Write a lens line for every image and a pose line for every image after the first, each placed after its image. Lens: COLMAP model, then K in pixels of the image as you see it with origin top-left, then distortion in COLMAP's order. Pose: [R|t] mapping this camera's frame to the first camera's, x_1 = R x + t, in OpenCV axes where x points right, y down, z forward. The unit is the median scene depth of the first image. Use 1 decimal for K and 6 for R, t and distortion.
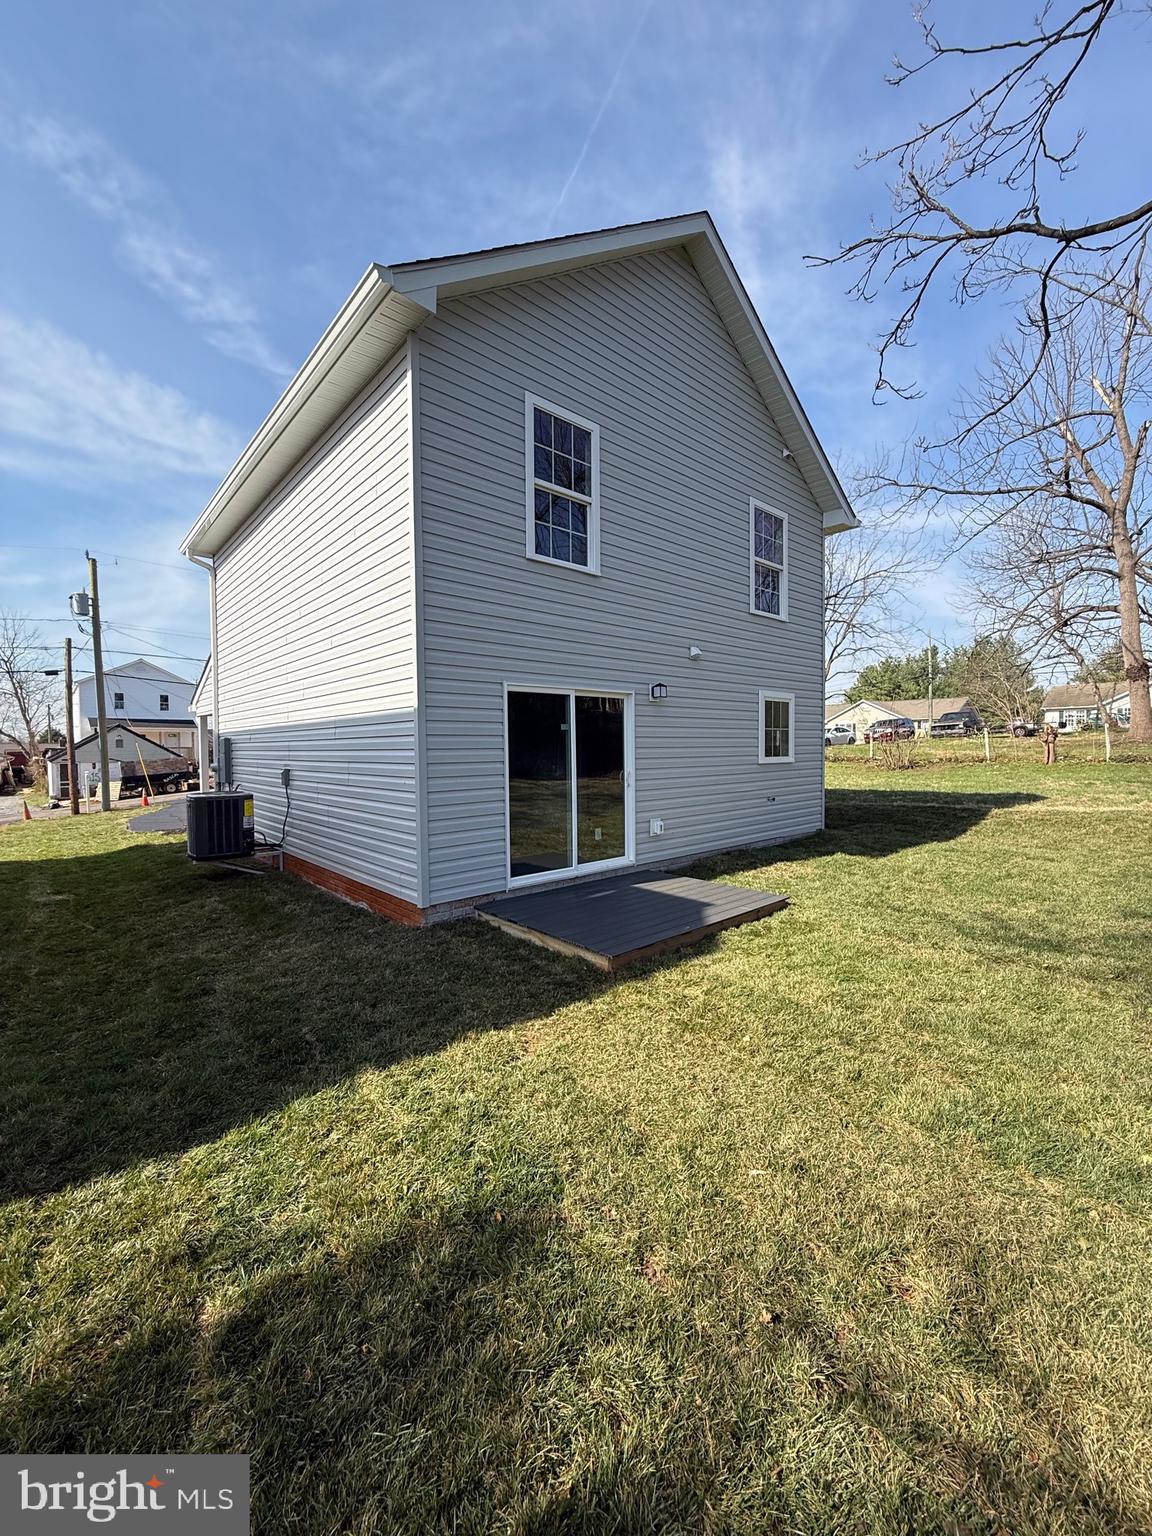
lens RADIAL K [[611.2, 0, 574.0], [0, 611.2, 768.3], [0, 0, 1]] dist [-0.000708, -0.000343]
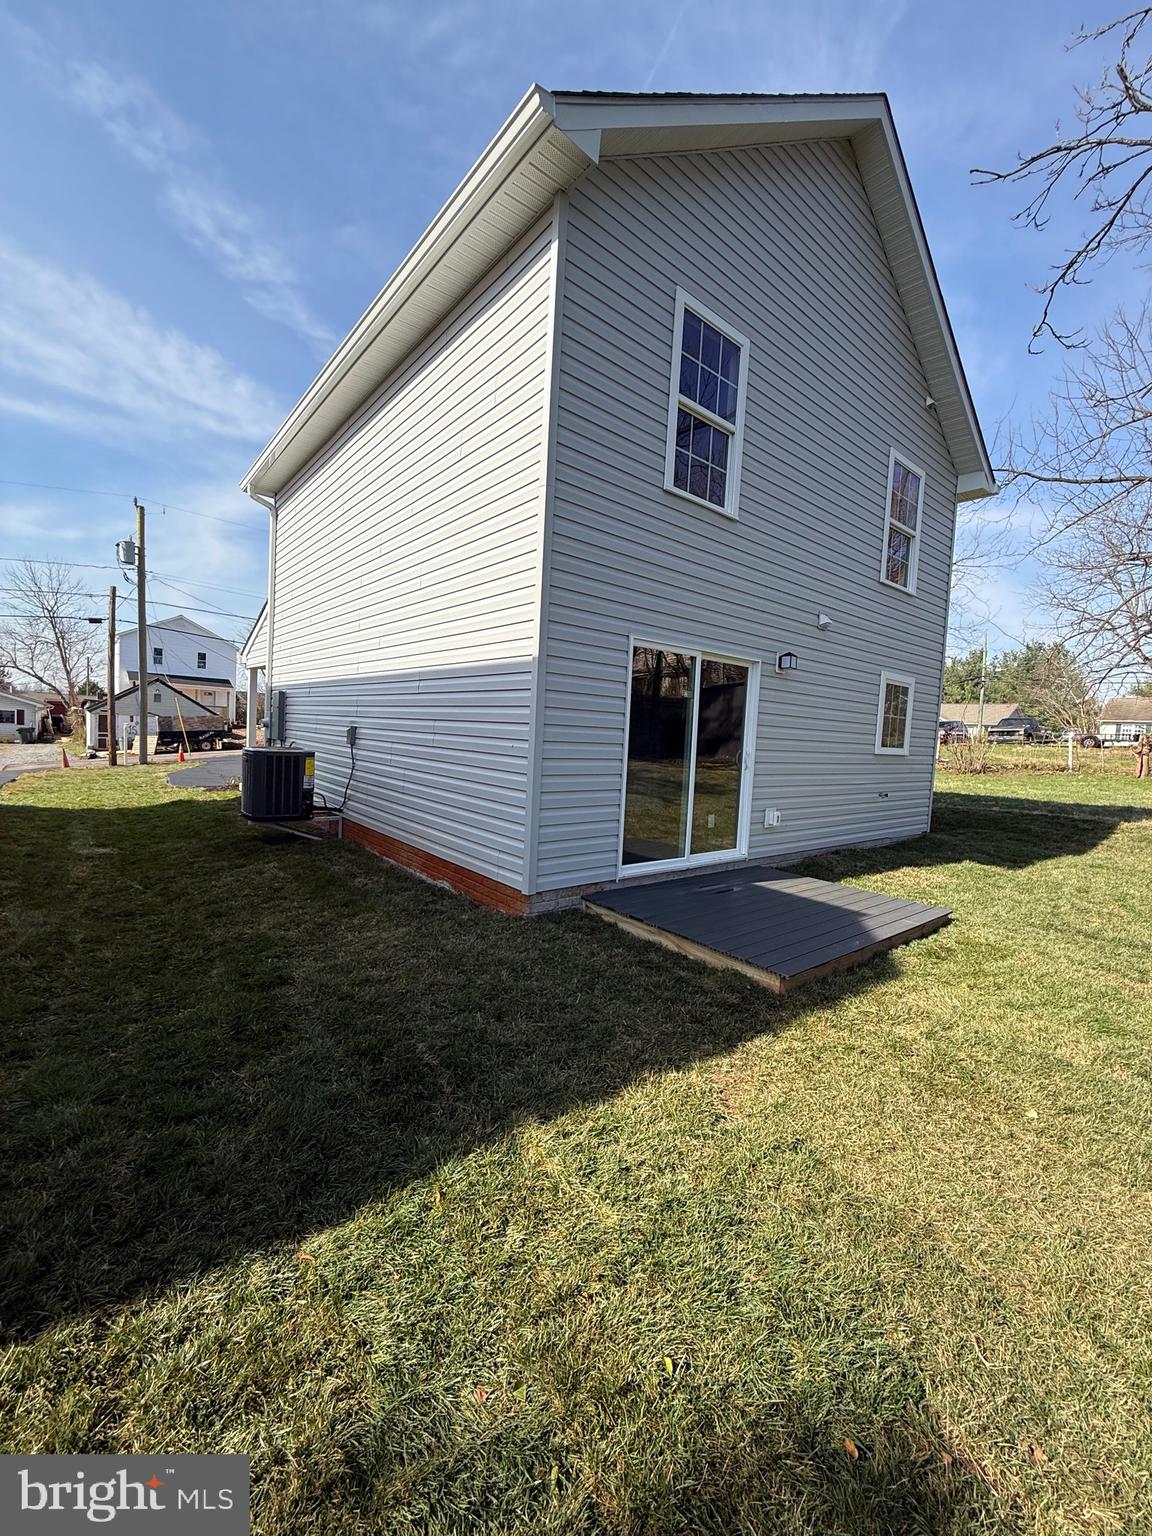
lens RADIAL K [[613.4, 0, 576.0], [0, 613.4, 768.0], [0, 0, 1]] dist [-0.000359, 0.000116]
pose [[0.997406, 0.063804, -0.033322, -0.138982], [-0.062924, 0.997658, 0.026821, 0.022615], [0.034955, -0.024655, 0.999085, 0.135078]]
